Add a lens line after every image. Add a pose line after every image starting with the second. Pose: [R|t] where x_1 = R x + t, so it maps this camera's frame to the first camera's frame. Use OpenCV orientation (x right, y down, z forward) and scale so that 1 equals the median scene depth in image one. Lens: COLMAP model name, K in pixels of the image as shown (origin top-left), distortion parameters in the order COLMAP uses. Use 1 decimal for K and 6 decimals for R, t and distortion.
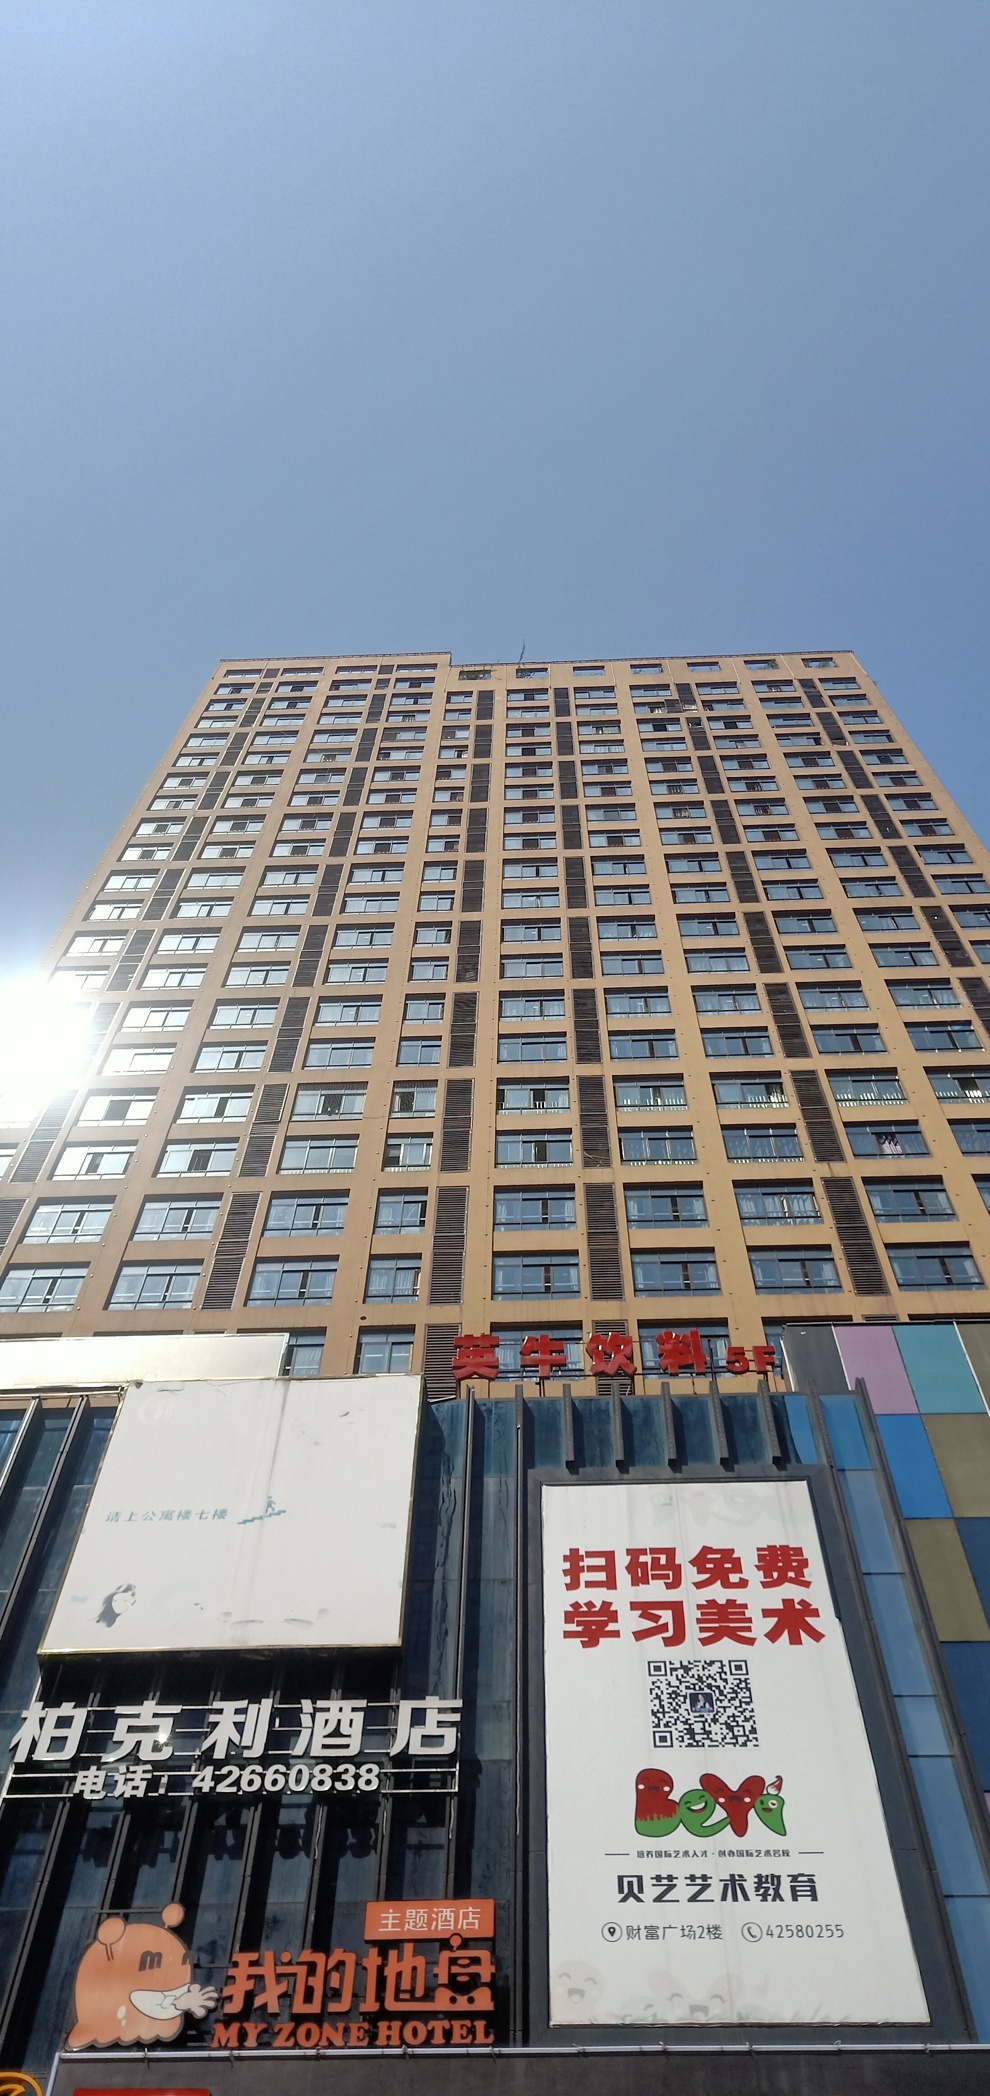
lens RADIAL K [[1592.1, 0, 493.1], [0, 1592.1, 1050.9], [0, 0, 1]] dist [0.062886, -0.015573]
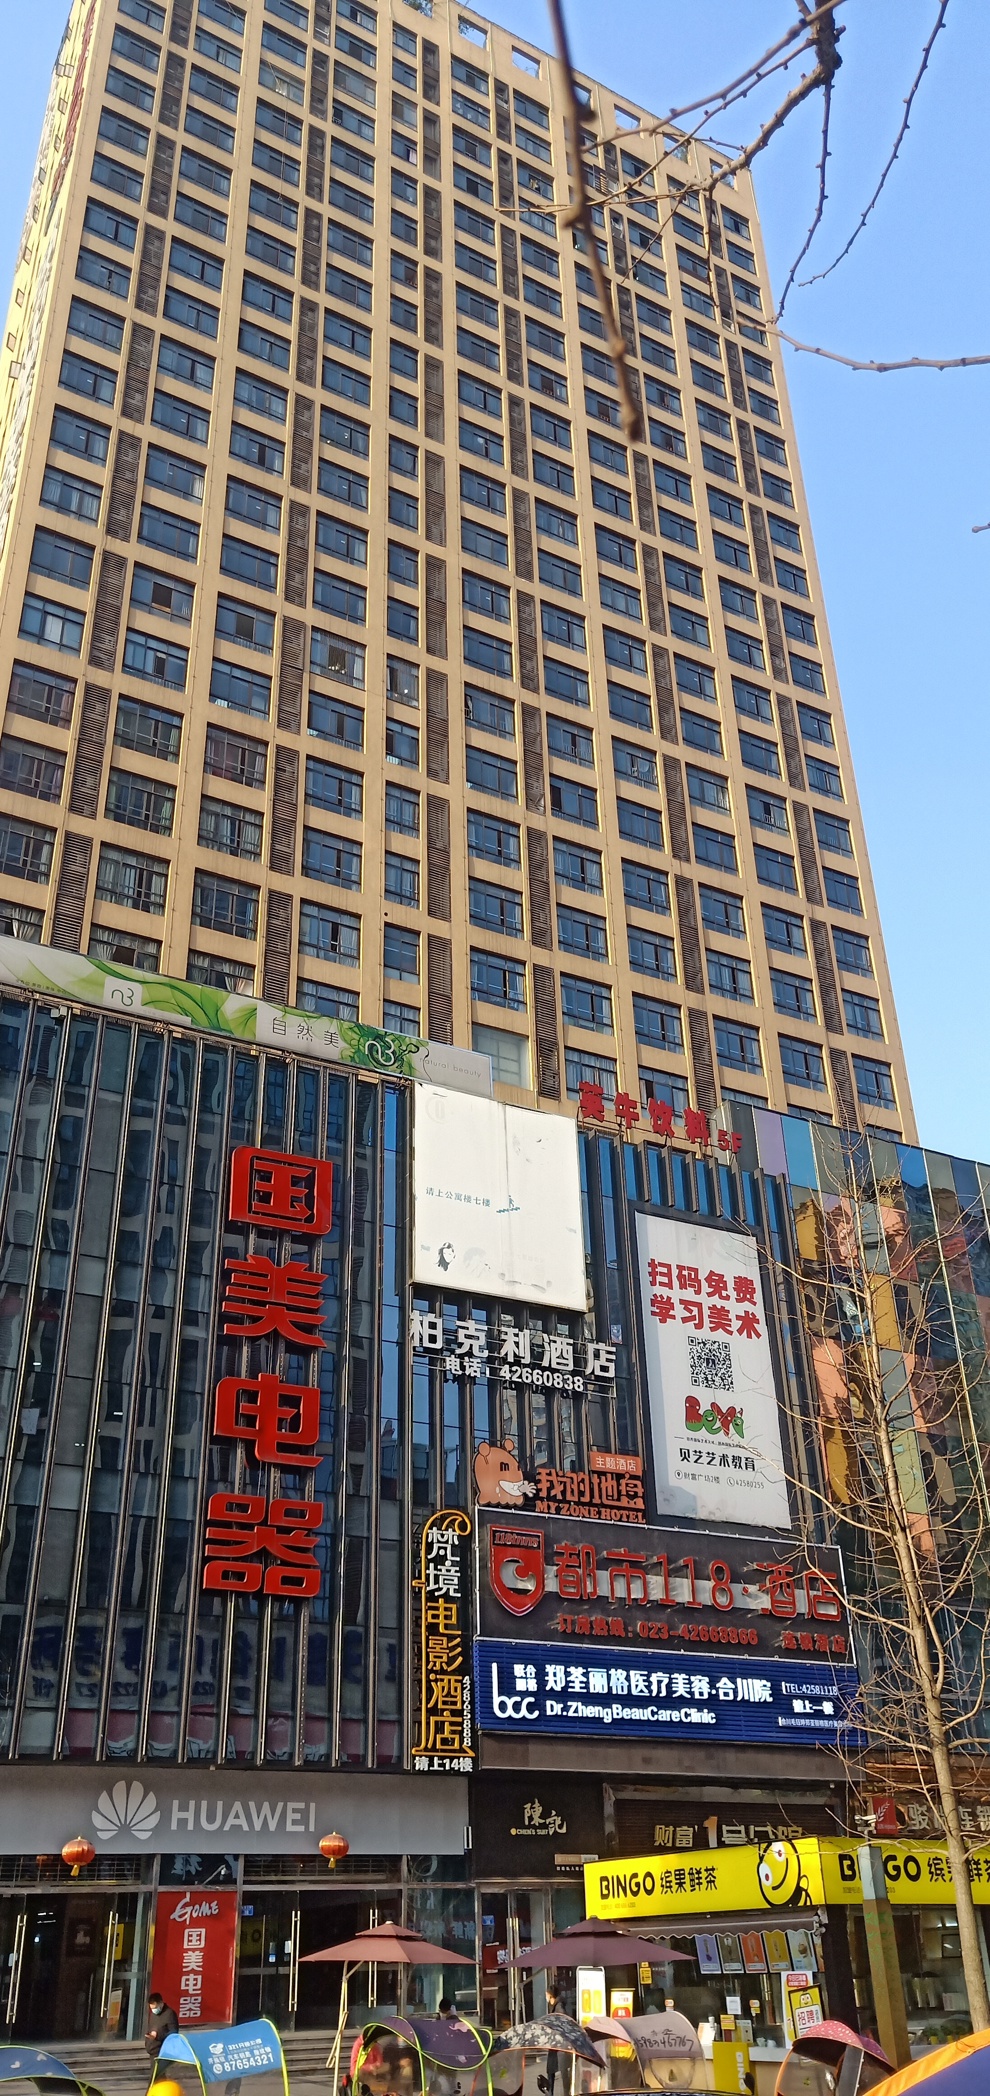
lens RADIAL K [[1592.1, 0, 497.0], [0, 1592.1, 1041.0], [0, 0, 1]] dist [0.062886, -0.015573]
pose [[0.850942, 0.225566, 0.474360, -1.147266], [-0.436571, 0.805886, 0.399943, -0.606932], [-0.292067, -0.547420, 0.784238, -0.266678]]
